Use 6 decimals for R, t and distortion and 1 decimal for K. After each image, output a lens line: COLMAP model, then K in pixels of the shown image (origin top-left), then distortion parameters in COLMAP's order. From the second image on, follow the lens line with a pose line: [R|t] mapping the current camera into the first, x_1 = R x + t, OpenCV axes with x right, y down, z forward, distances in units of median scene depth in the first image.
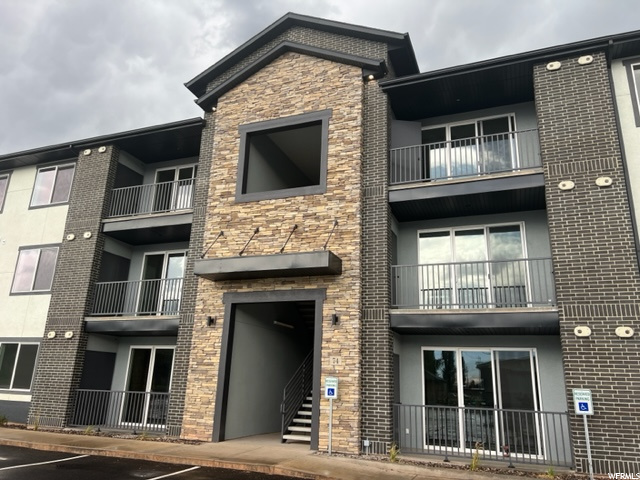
lens RADIAL K [[479.6, 0, 320.0], [0, 479.6, 240.0], [0, 0, 1]] dist [0.087100, -0.123163]
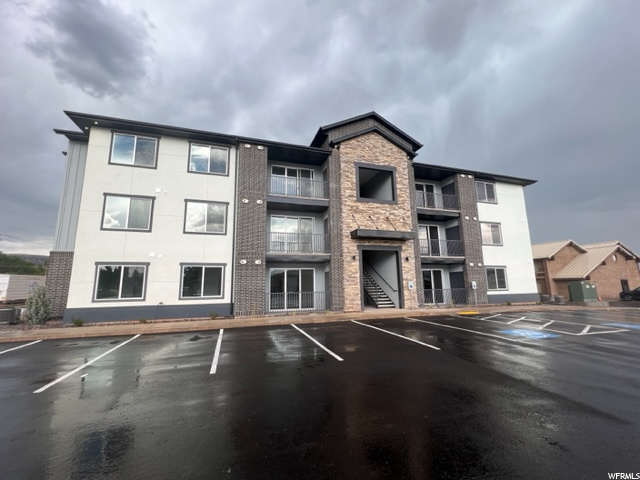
lens RADIAL K [[268.4, 0, 320.0], [0, 268.4, 240.0], [0, 0, 1]] dist [-0.000291, -0.000021]
pose [[0.773429, 0.059513, 0.631083, -1.063496], [-0.141142, 0.986758, 0.079923, 0.018477], [-0.617970, -0.150887, 0.771587, 0.192557]]
